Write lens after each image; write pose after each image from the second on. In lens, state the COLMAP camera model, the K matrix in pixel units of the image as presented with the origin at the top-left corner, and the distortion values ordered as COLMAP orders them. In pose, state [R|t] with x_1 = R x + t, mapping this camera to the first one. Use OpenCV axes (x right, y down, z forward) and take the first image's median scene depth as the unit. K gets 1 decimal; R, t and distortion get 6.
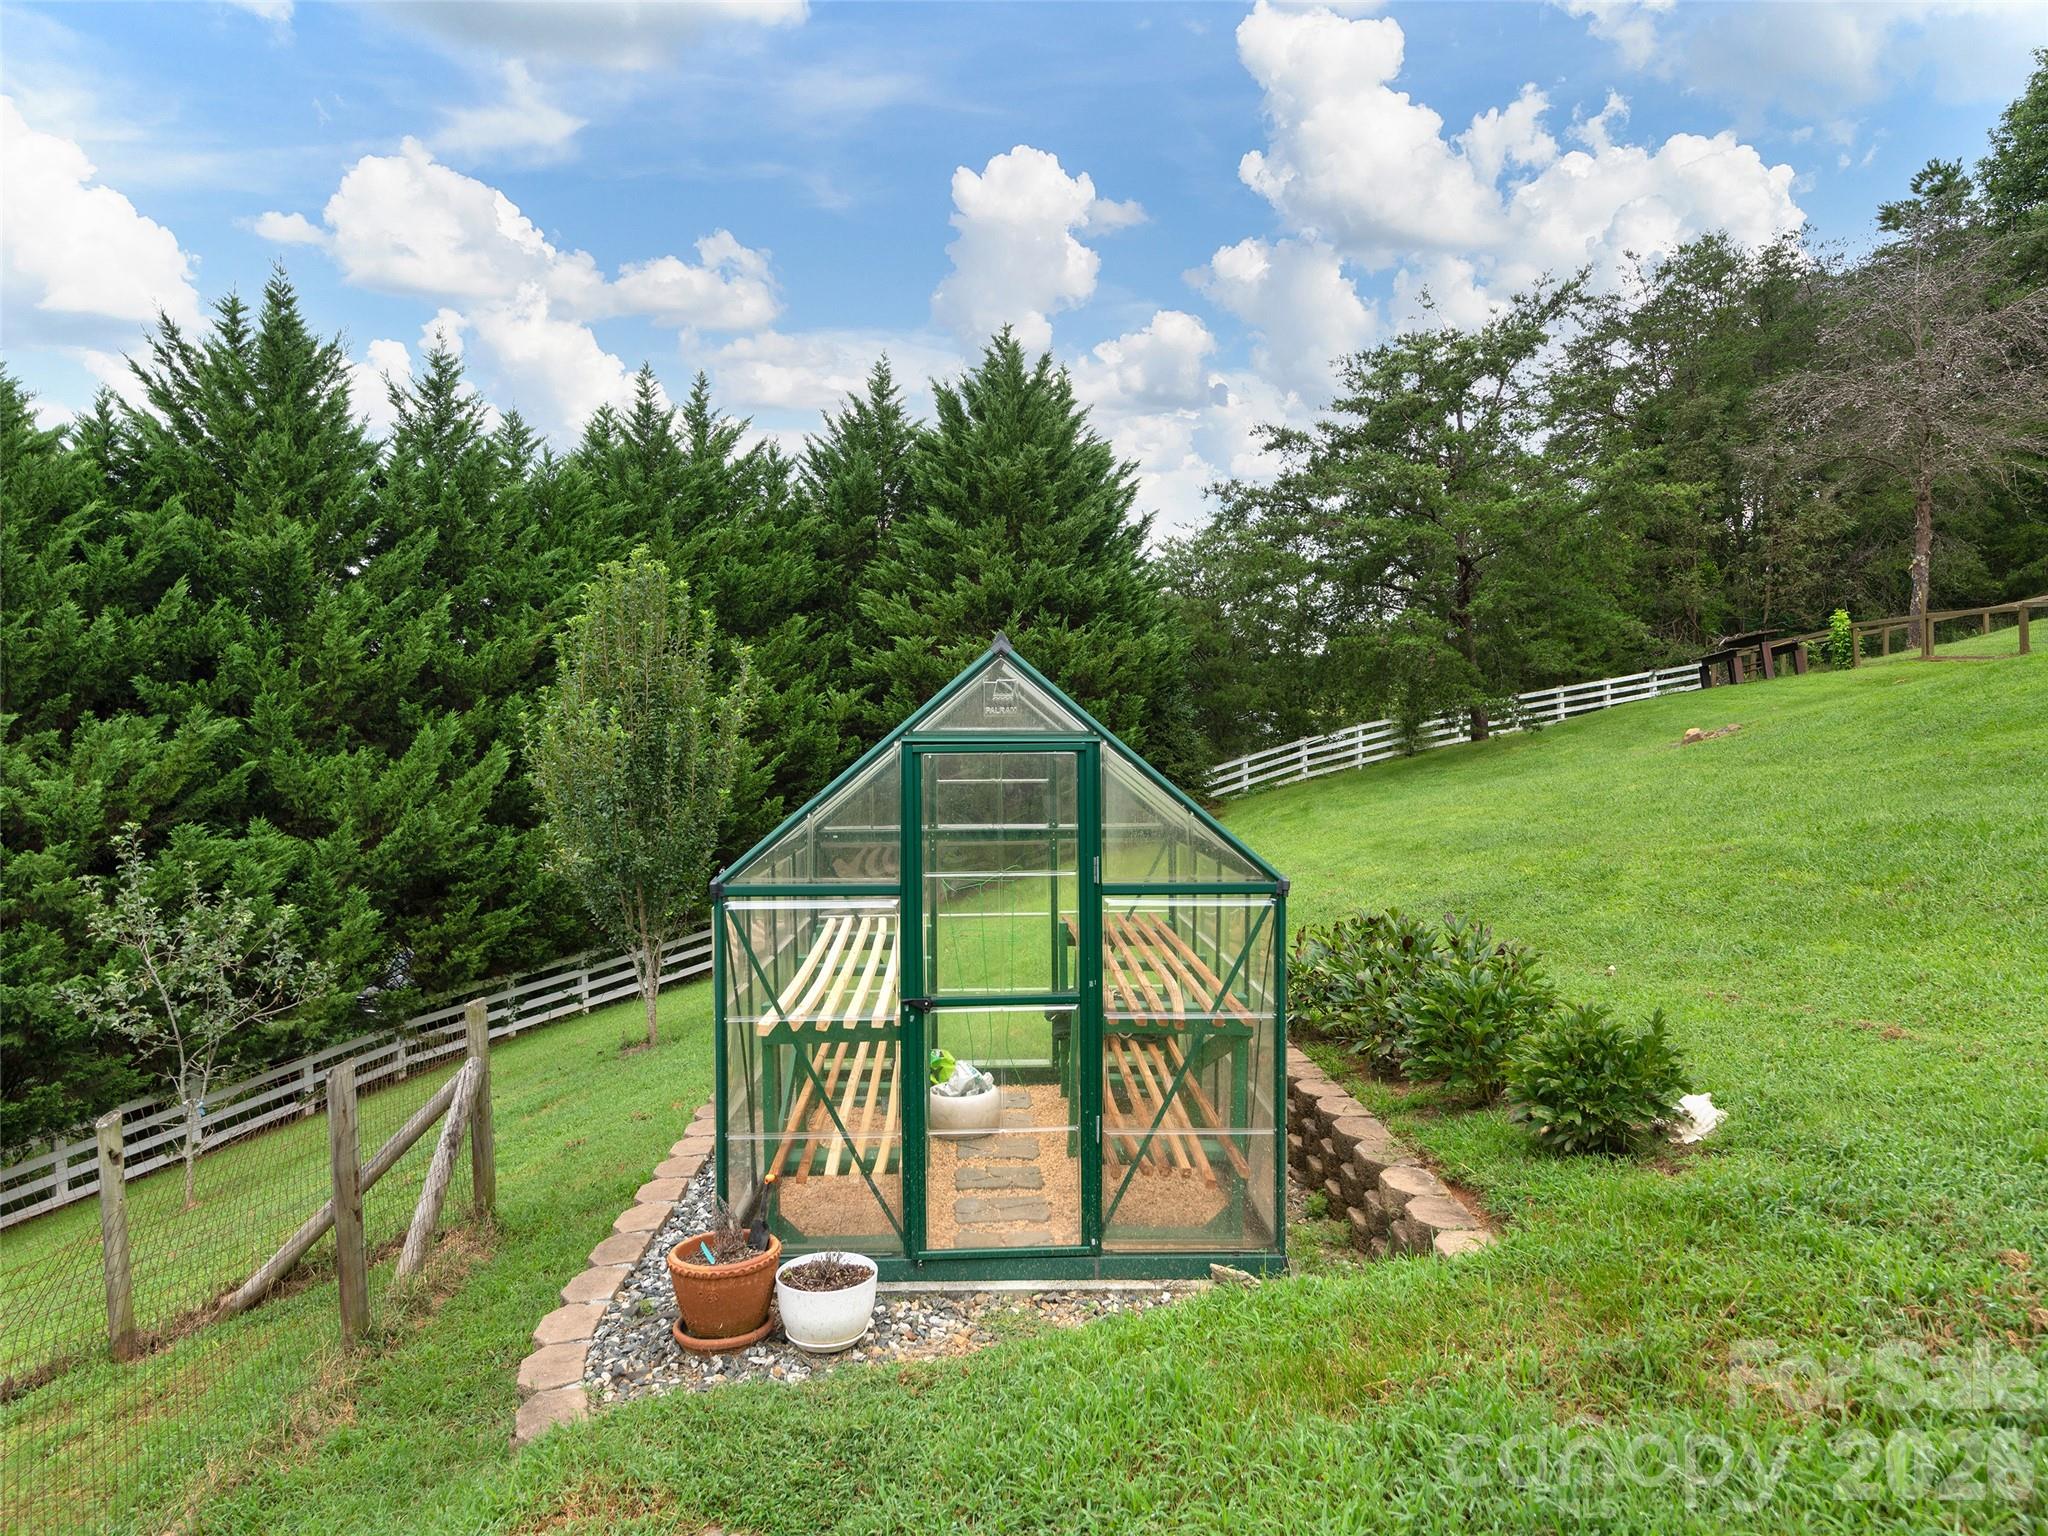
lens RADIAL K [[1387.8, 0, 1024.0], [0, 1387.8, 768.0], [0, 0, 1]] dist [0.064472, -0.053283]
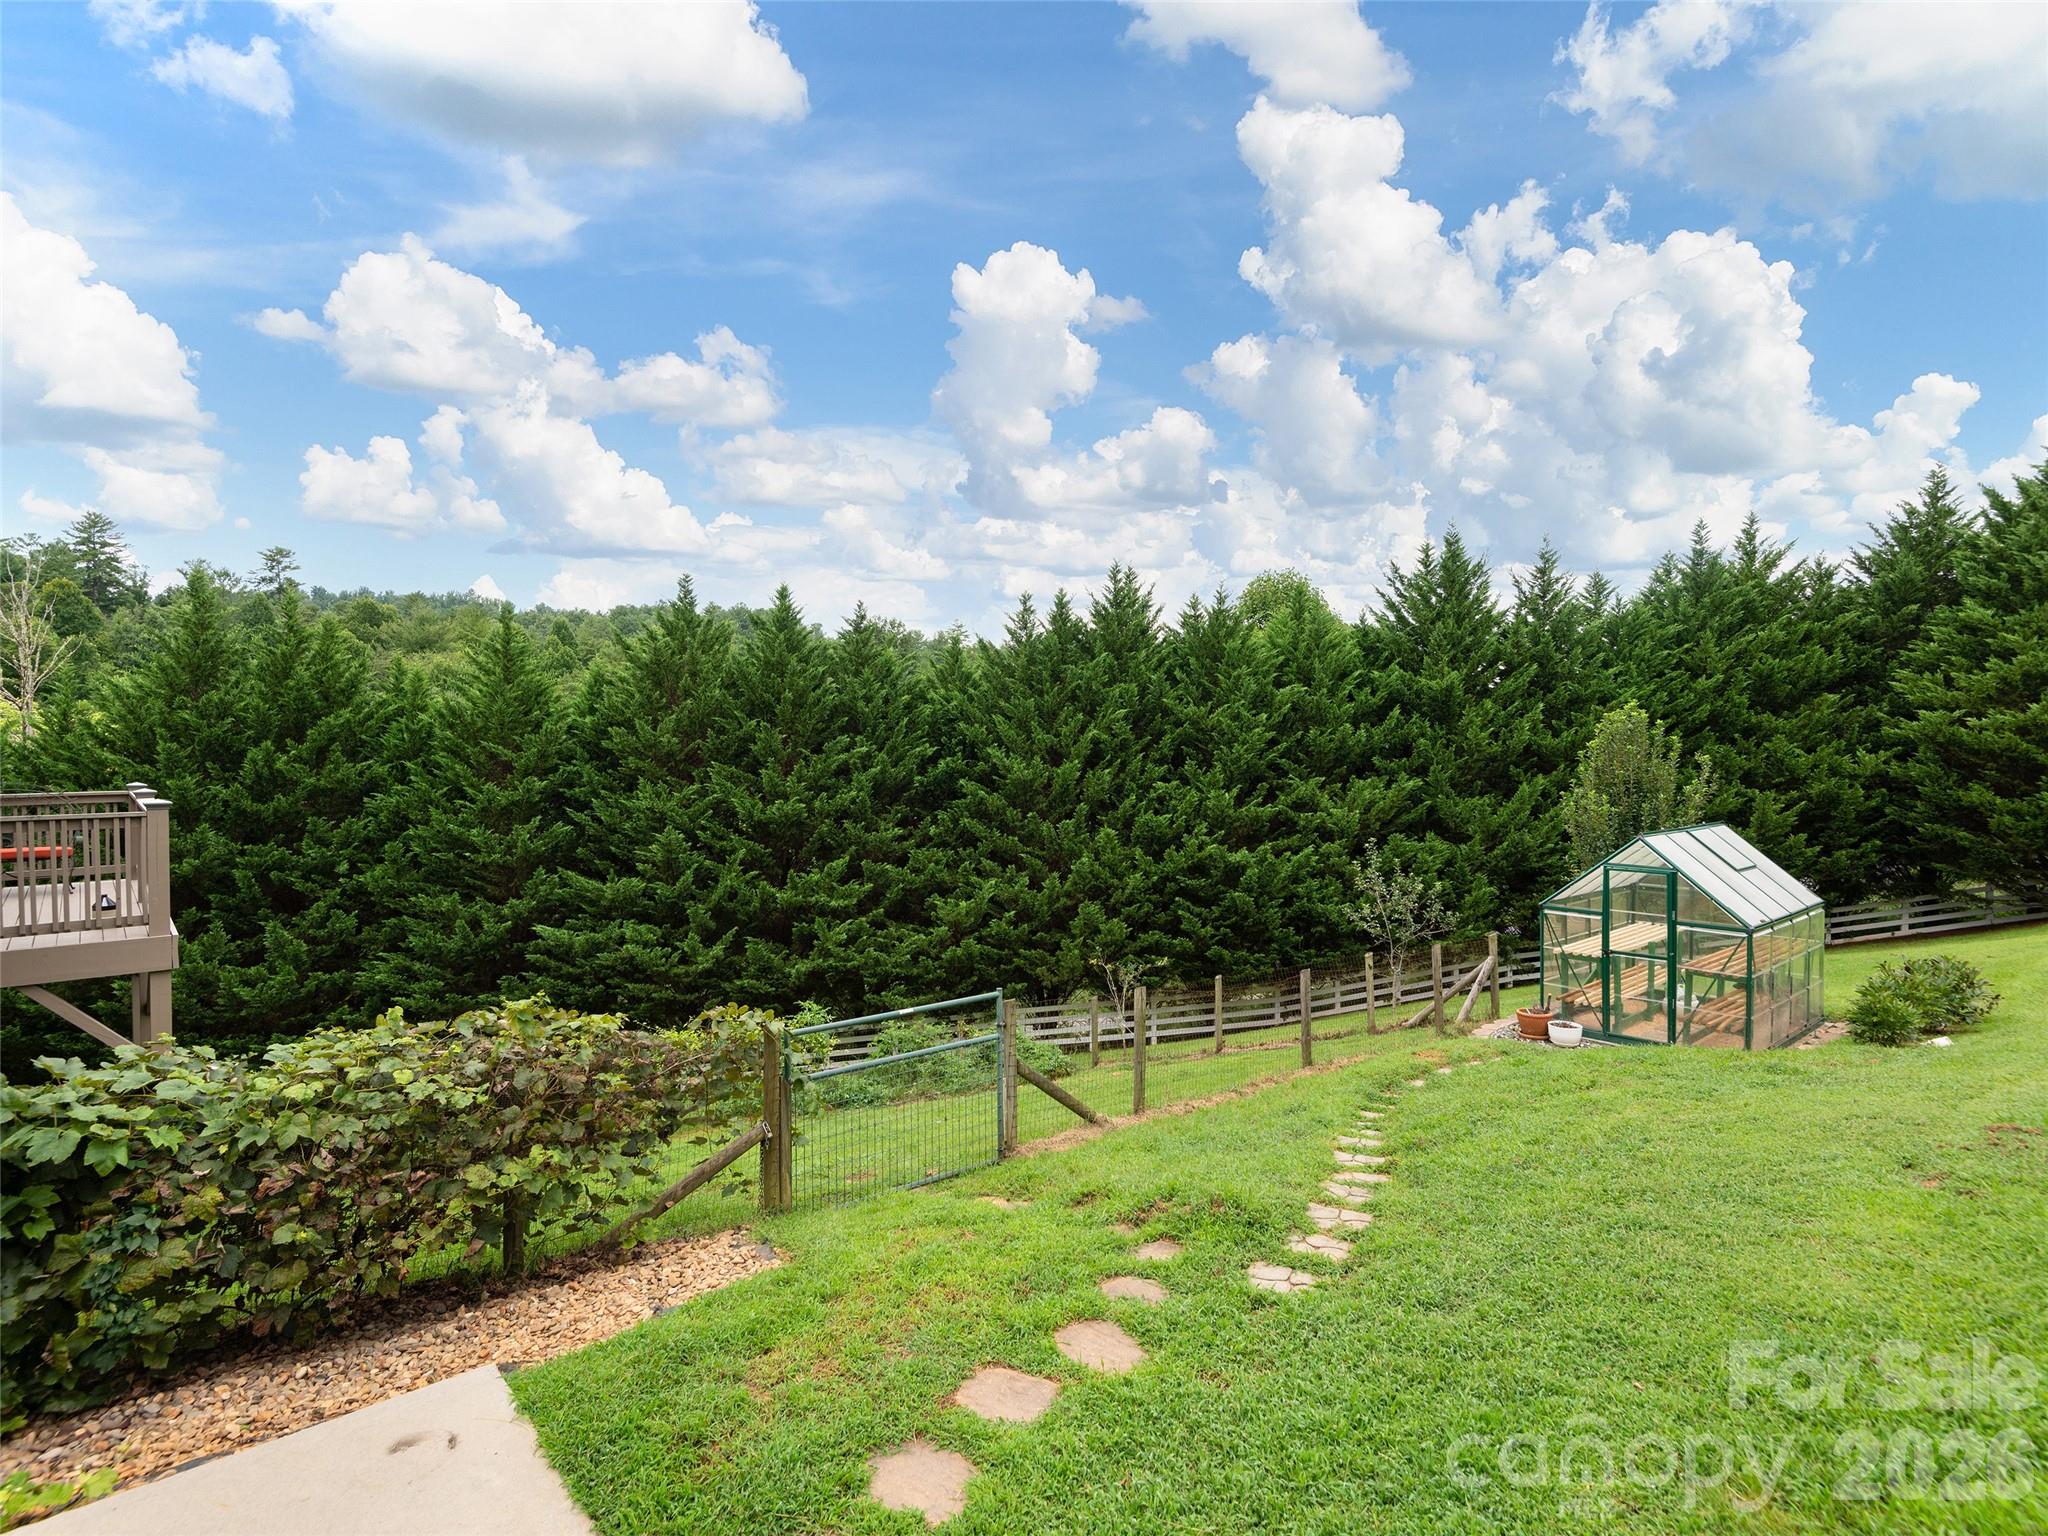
lens RADIAL K [[1039.5, 0, 965.7], [0, 1039.5, 757.2], [0, 0, 1]] dist [0.001154, -0.012918]
pose [[0.597139, 0.014415, -0.802008, 0.173327], [-0.023062, 0.999734, 0.000798, -0.043896], [0.801806, 0.018019, 0.597312, -0.289614]]
